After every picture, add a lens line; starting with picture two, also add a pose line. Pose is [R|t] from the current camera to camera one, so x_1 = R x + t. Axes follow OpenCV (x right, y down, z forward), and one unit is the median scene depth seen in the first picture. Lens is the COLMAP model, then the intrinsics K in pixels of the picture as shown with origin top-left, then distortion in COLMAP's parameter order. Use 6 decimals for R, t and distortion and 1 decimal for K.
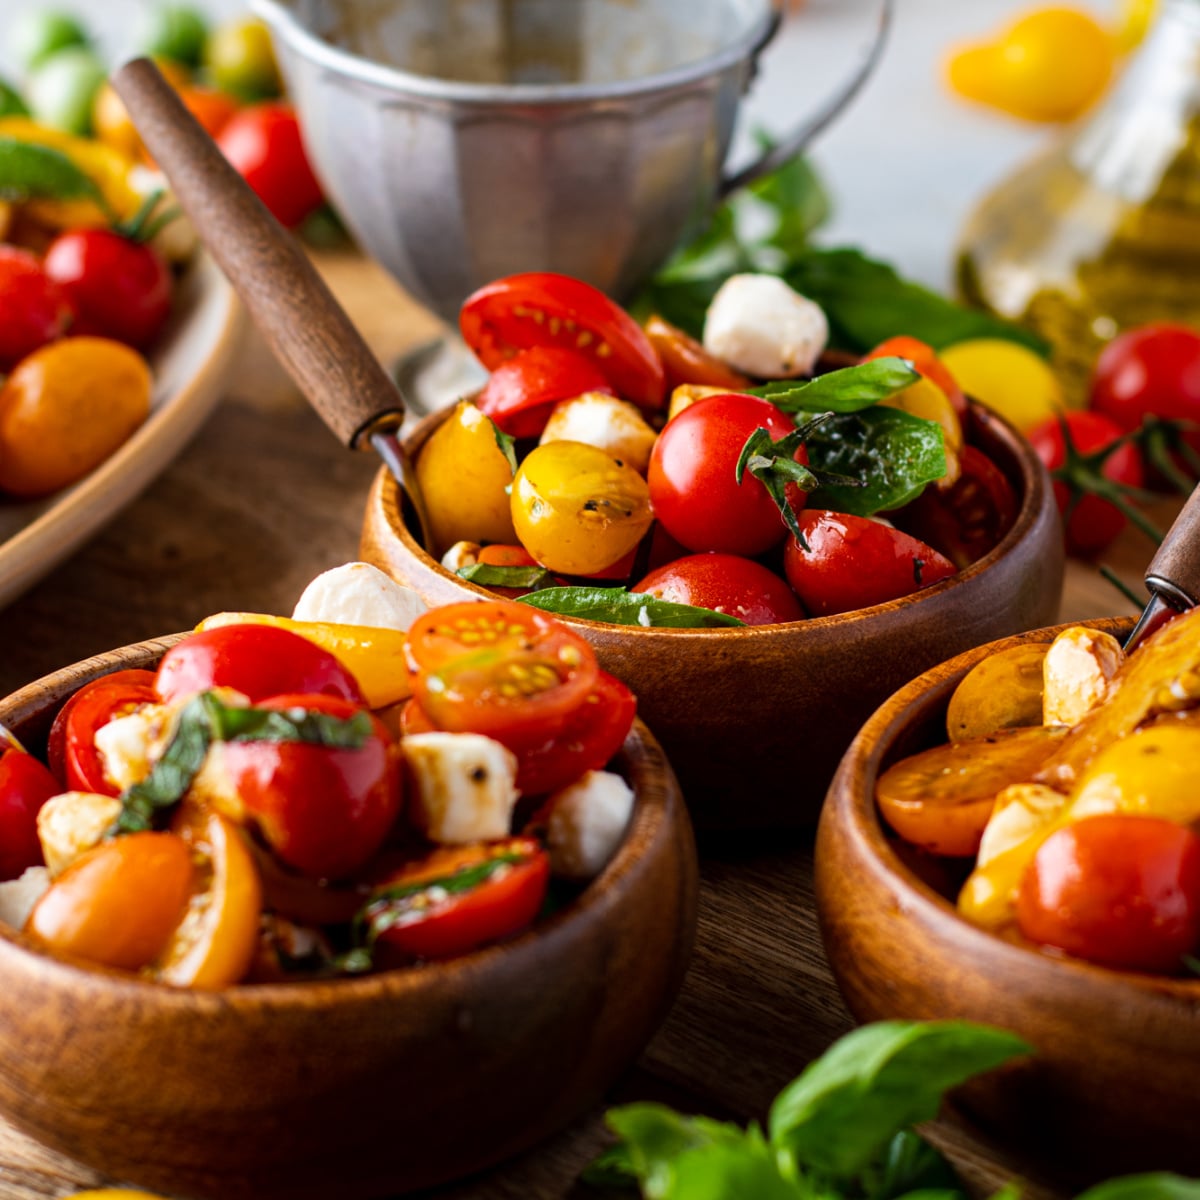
lens RADIAL K [[4453.0, 0, 600.0], [0, 4453.0, 600.0], [0, 0, 1]] dist [0.089896, -0.365804]
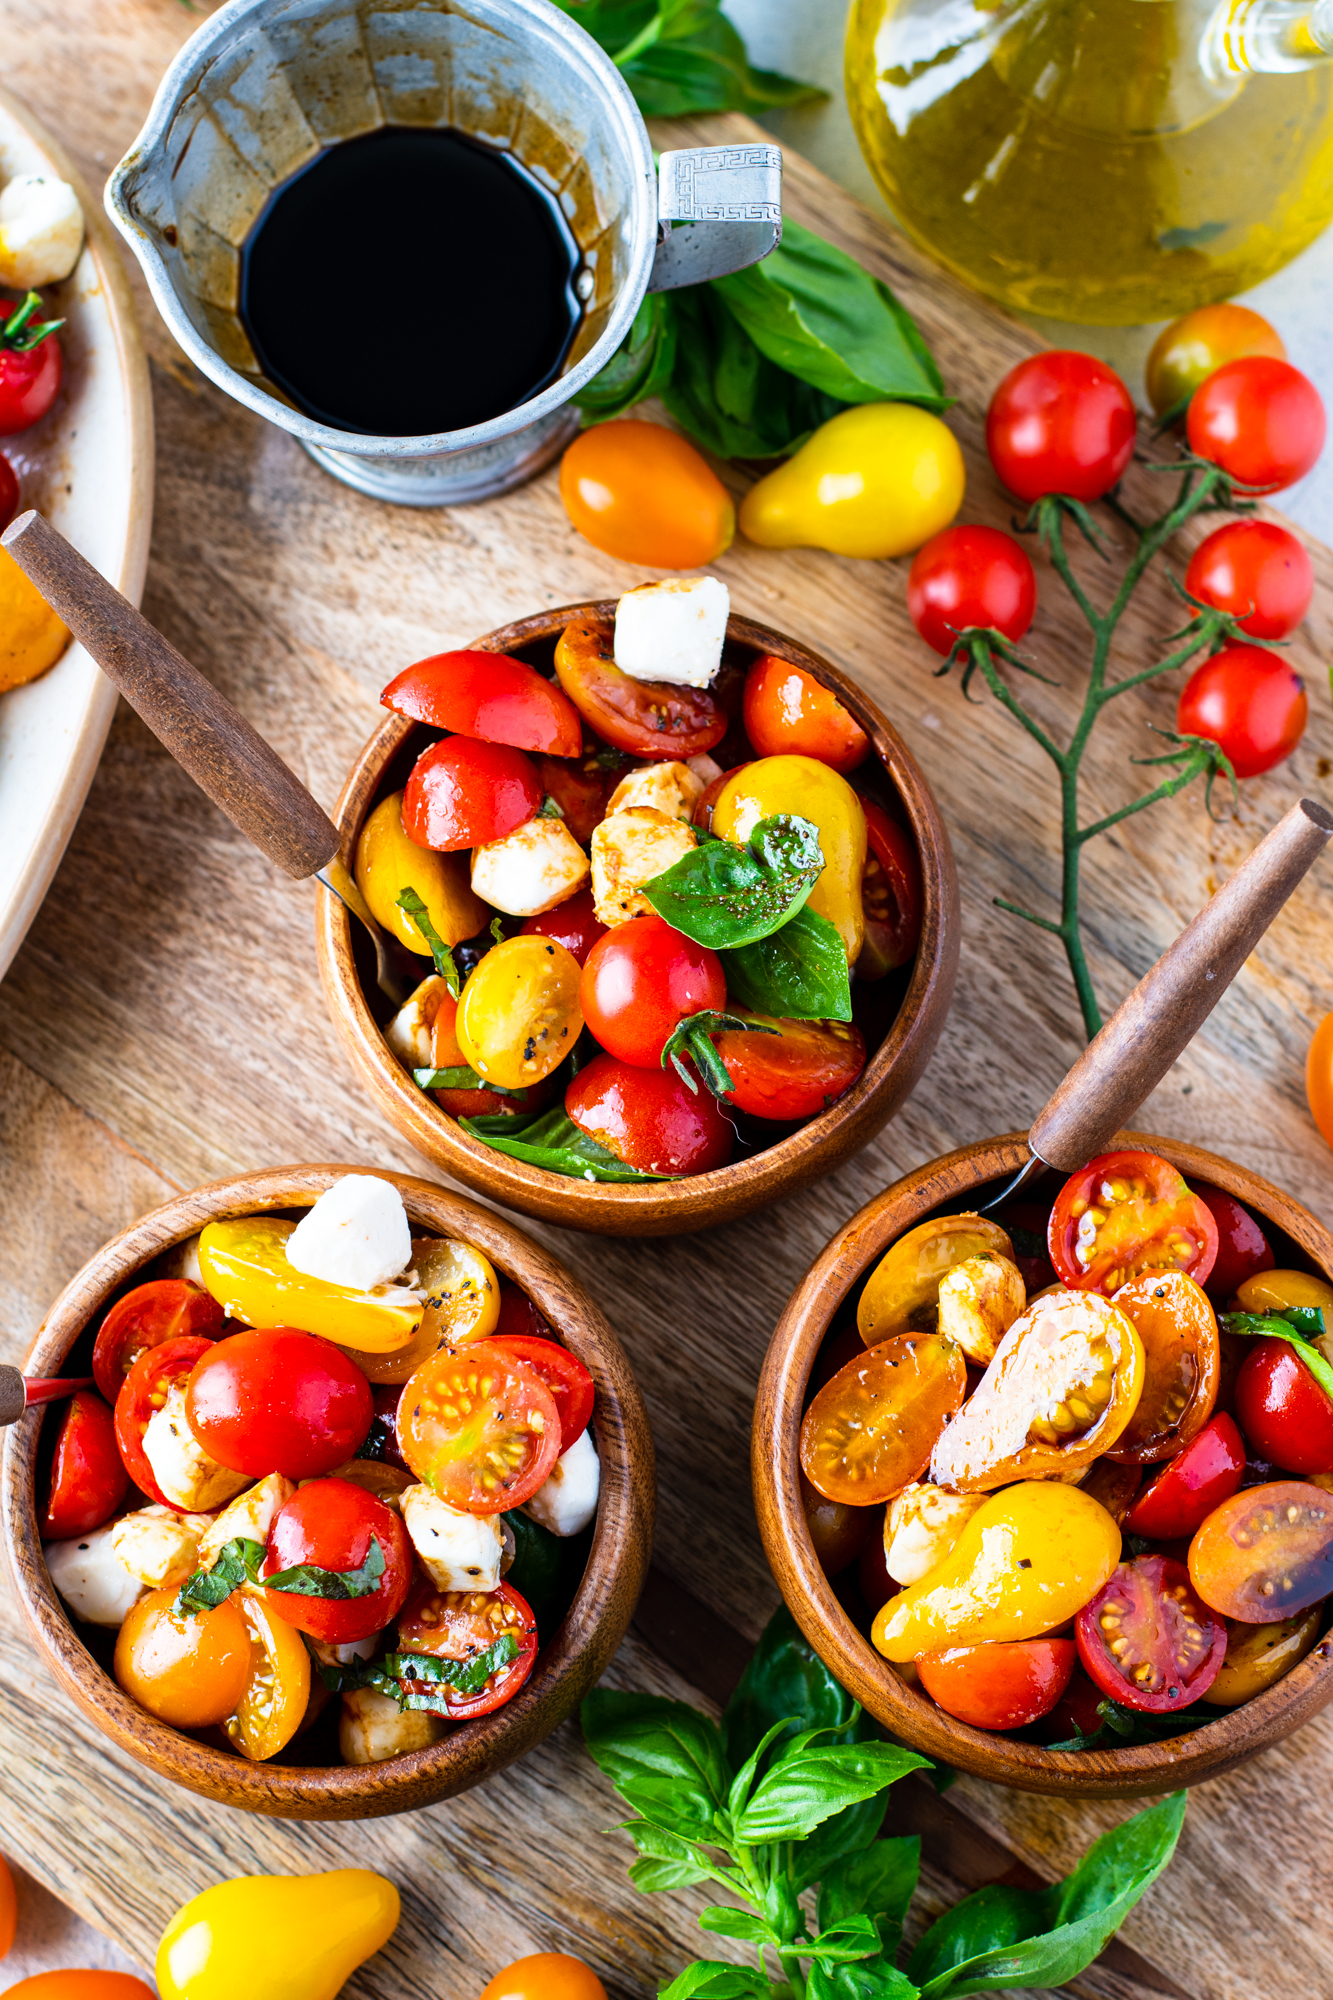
lens RADIAL K [[4584.2, 0, 666.5], [0, 4584.2, 1000.0], [0, 0, 1]] dist [0.048682, 0.353324]
pose [[0.996914, -0.077940, -0.009371, 0.046230], [0.057103, 0.638066, 0.767861, -0.963693], [-0.053867, -0.766027, 0.640548, 0.297803]]
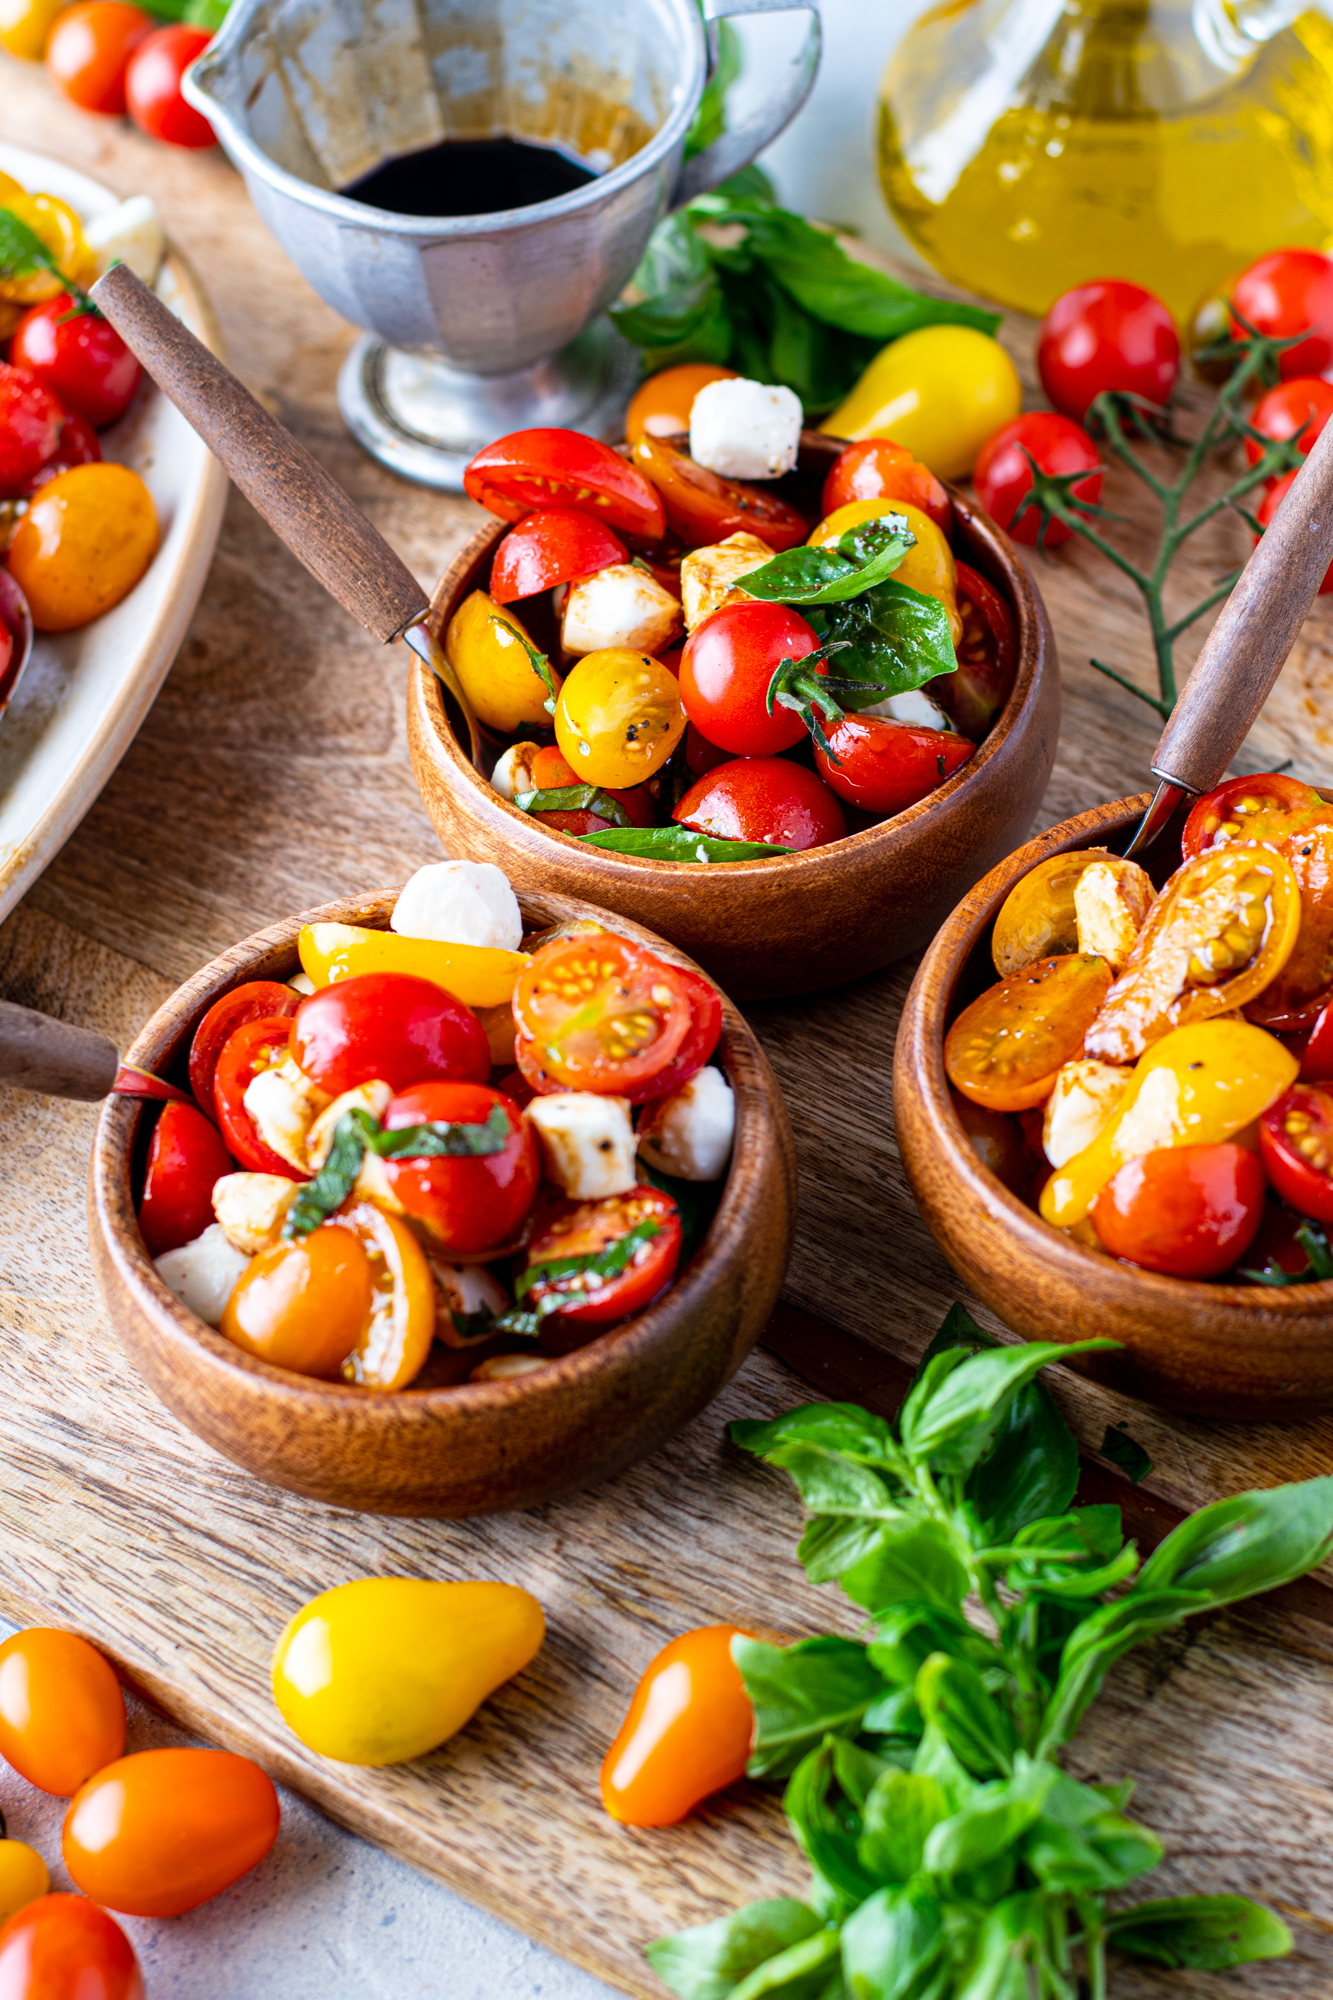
lens RADIAL K [[4584.2, 0, 666.5], [0, 4584.2, 1000.0], [0, 0, 1]] dist [0.048682, 0.353324]
pose [[0.989515, -0.139000, 0.039240, -0.049734], [0.113981, 0.918381, 0.378926, -0.409001], [-0.088708, -0.370480, 0.924595, -0.056093]]
